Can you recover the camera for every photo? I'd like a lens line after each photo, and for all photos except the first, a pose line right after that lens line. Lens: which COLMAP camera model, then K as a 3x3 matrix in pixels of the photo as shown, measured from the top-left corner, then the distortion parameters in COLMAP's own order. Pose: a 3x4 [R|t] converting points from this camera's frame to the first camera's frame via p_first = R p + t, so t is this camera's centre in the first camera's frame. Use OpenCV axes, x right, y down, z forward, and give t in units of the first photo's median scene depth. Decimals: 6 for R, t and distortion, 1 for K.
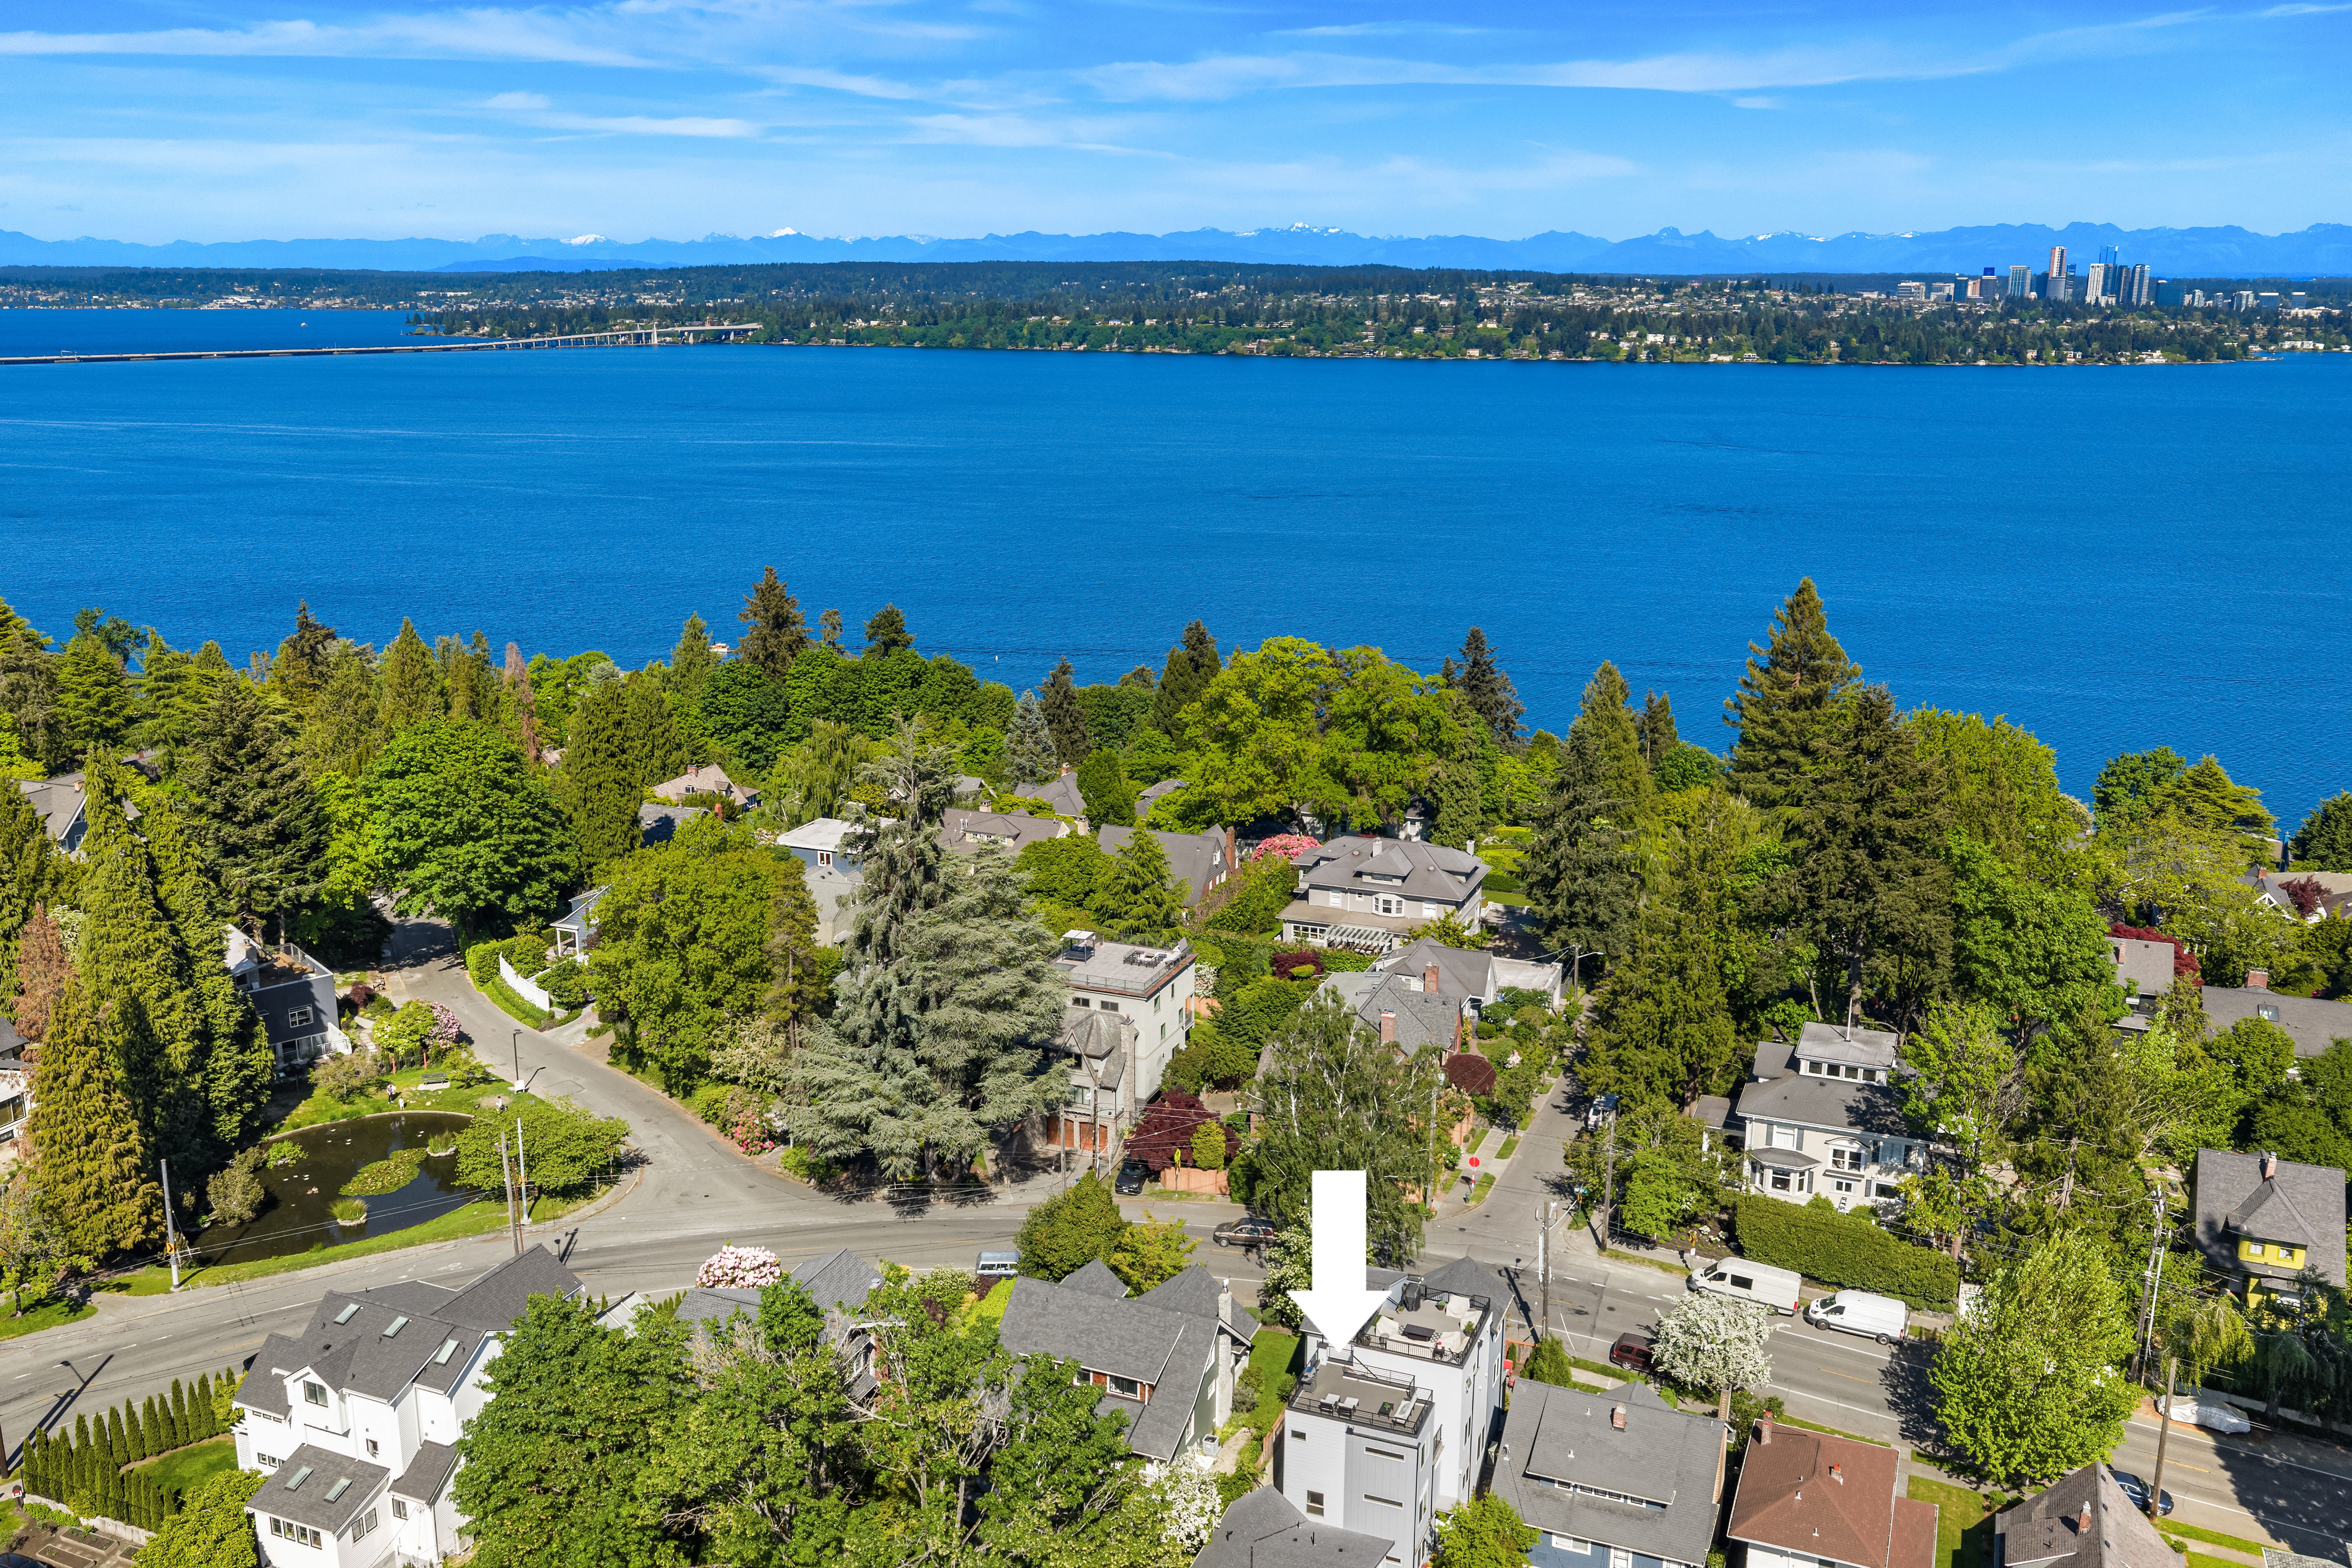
lens RADIAL K [[2020.7, 0, 1162.2], [0, 2020.7, 792.9], [0, 0, 1]] dist [0.034571, -0.063094]
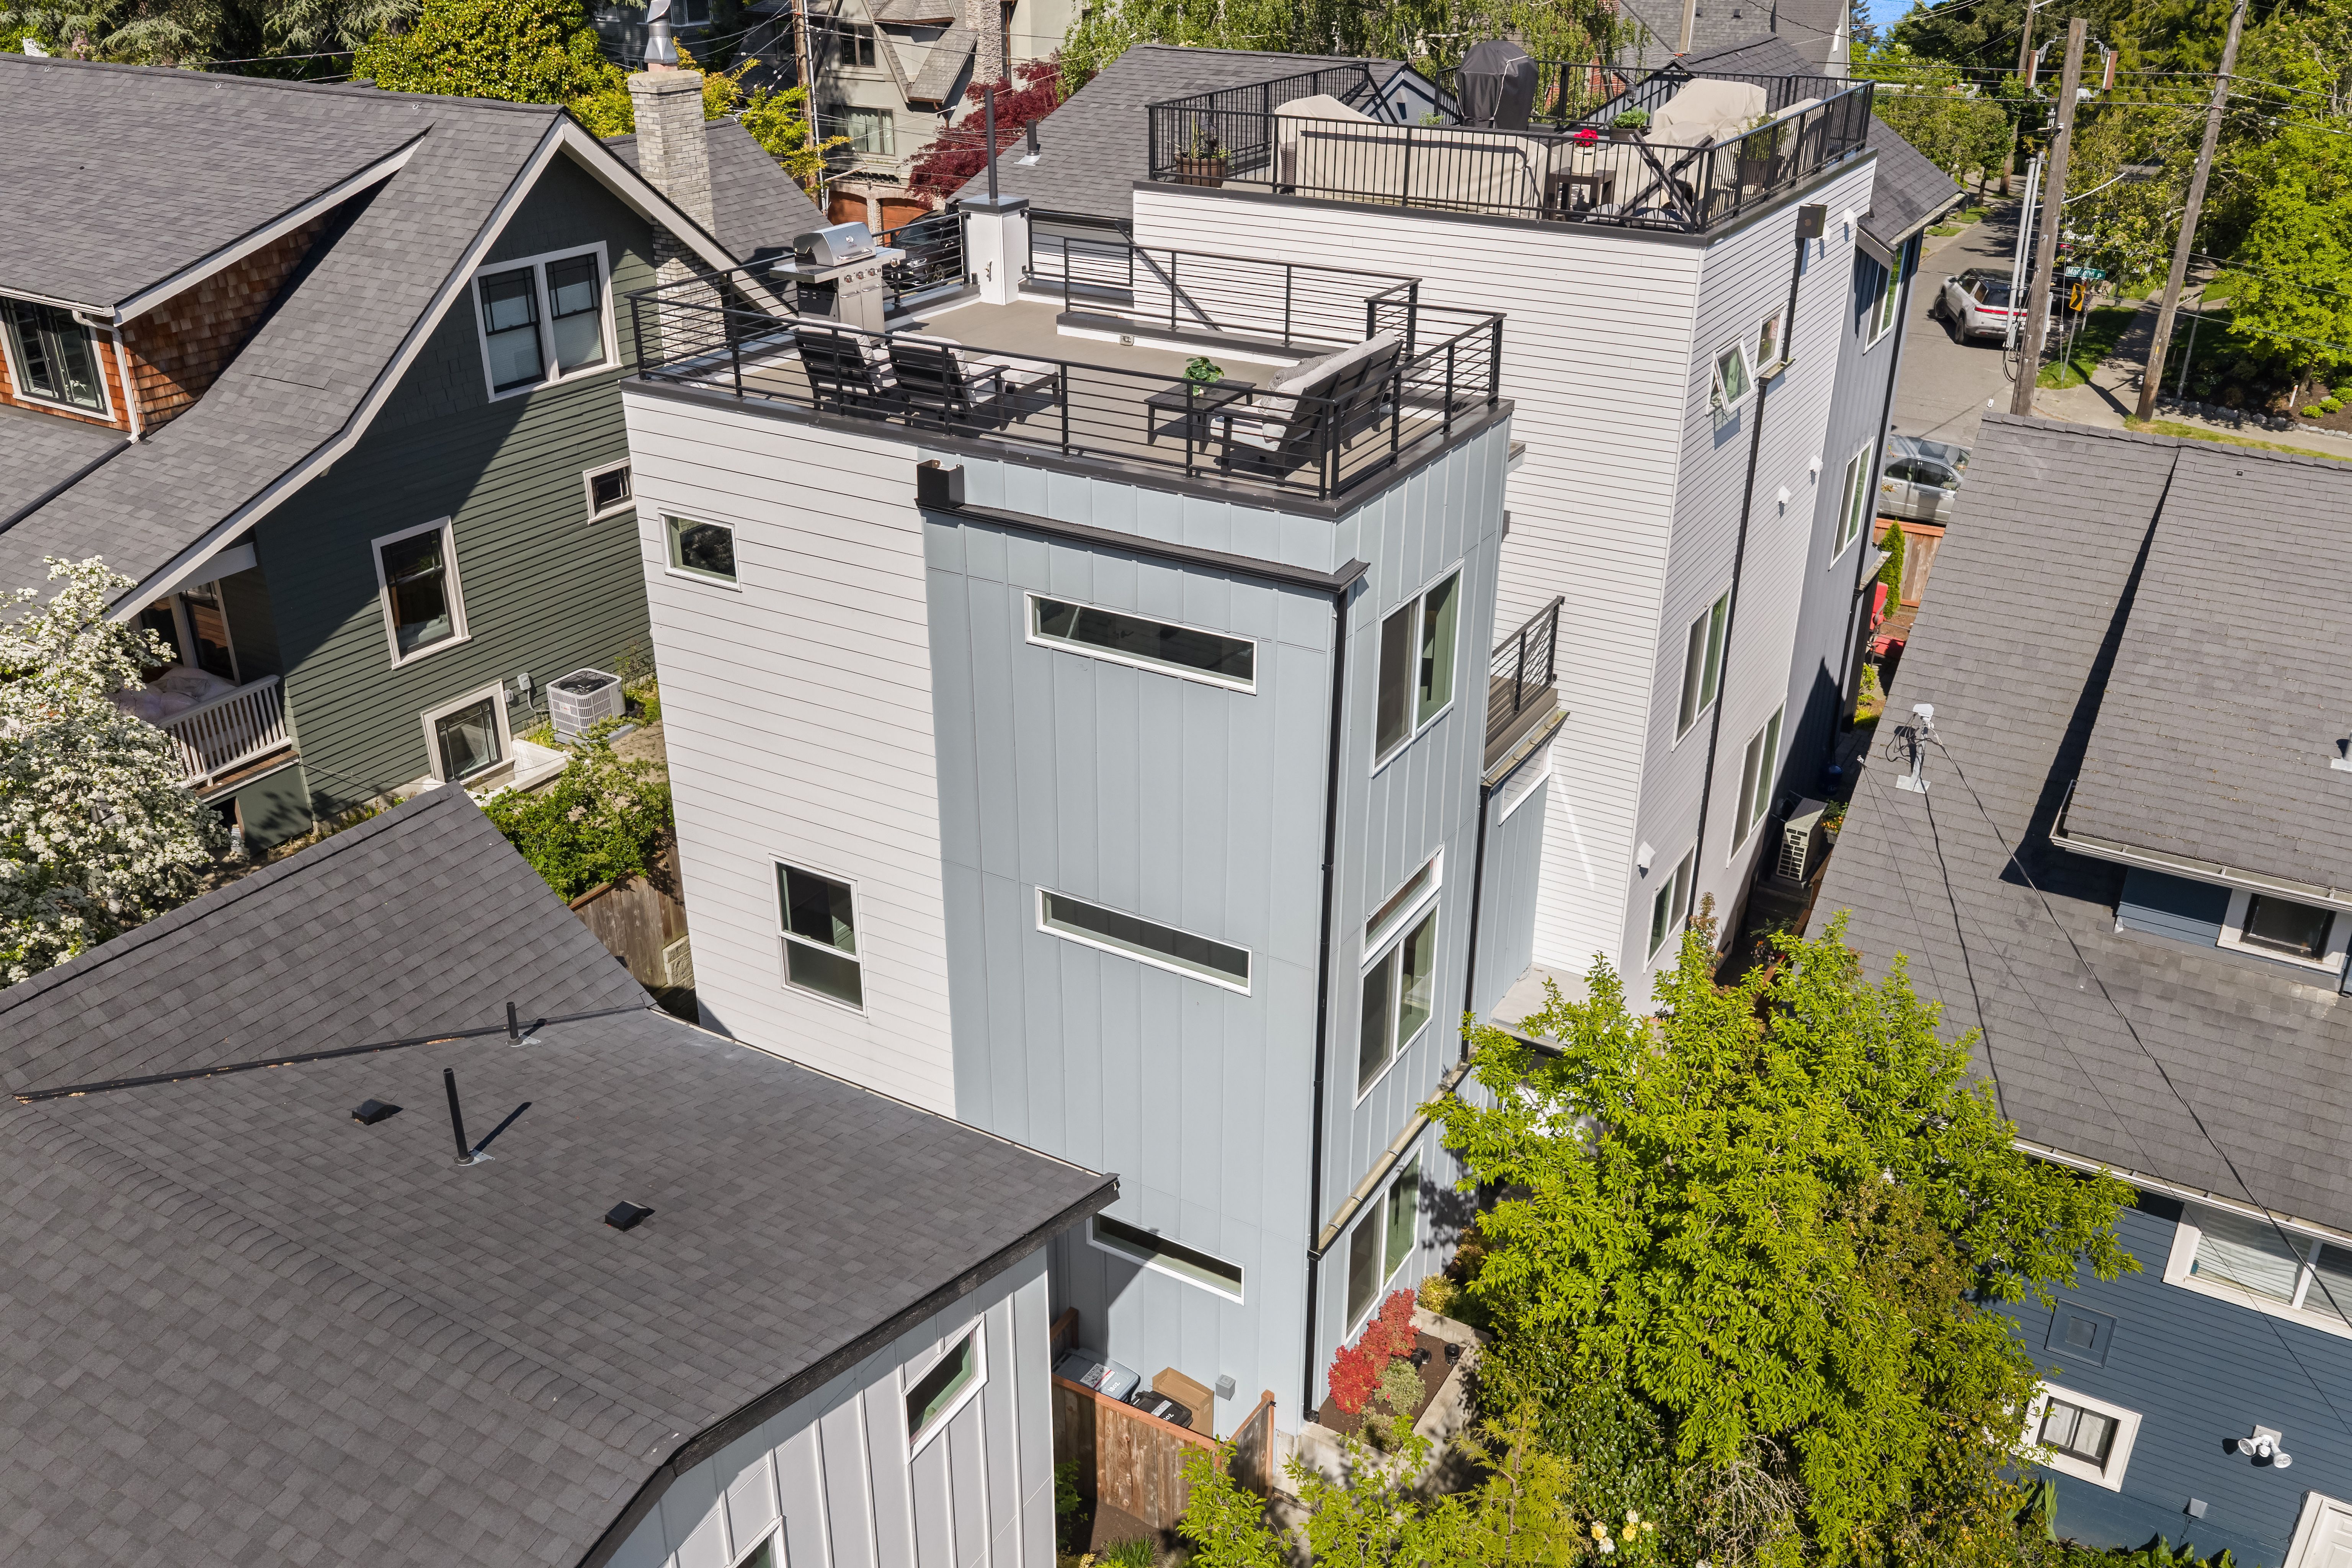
lens RADIAL K [[1946.1, 0, 1172.8], [0, 1946.1, 793.6], [0, 0, 1]] dist [0.011382, -0.002527]
pose [[0.989962, 0.063739, -0.126148, 0.076235], [-0.037923, 0.979597, 0.197363, 0.178625], [0.136154, -0.190598, 0.972180, 0.494530]]
